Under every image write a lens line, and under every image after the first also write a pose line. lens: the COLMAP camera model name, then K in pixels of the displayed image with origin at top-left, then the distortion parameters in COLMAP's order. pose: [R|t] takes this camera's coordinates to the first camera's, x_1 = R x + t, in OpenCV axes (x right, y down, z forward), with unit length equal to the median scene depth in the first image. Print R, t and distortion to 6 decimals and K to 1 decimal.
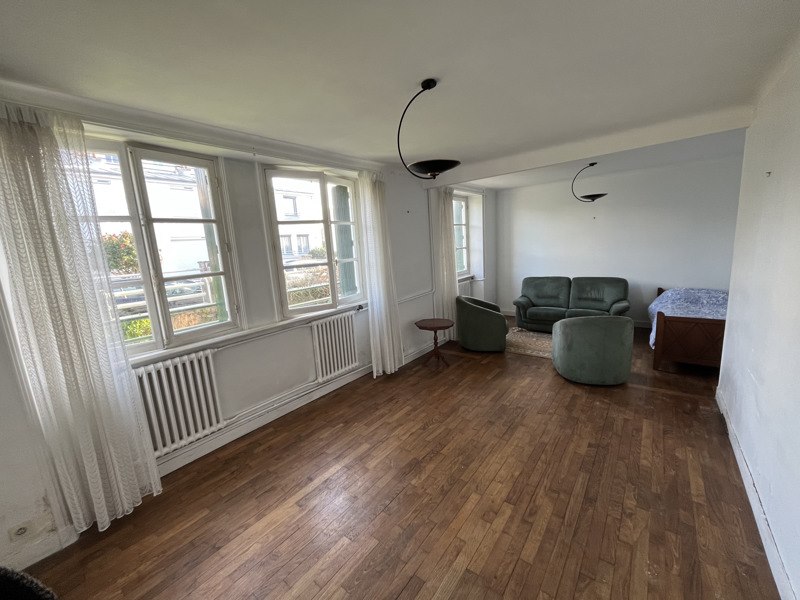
lens RADIAL K [[324.0, 0, 400.0], [0, 324.0, 300.0], [0, 0, 1]] dist [0.001105, 0.000093]
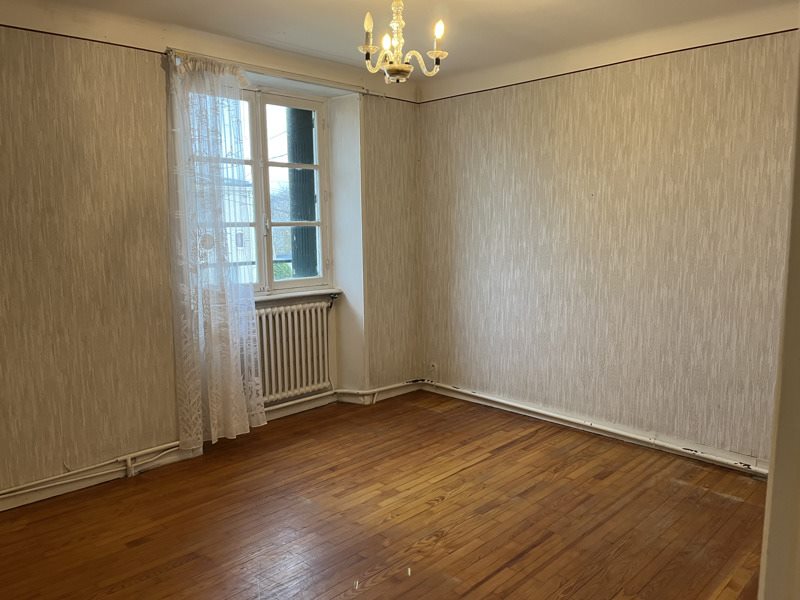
lens RADIAL K [[612.5, 0, 400.0], [0, 612.5, 300.0], [0, 0, 1]] dist [-0.001550, -0.000485]
pose [[0.988119, 0.032449, 0.150223, -0.161835], [-0.029417, 0.999317, -0.022365, 0.051532], [-0.150846, 0.017680, 0.988399, -0.232535]]
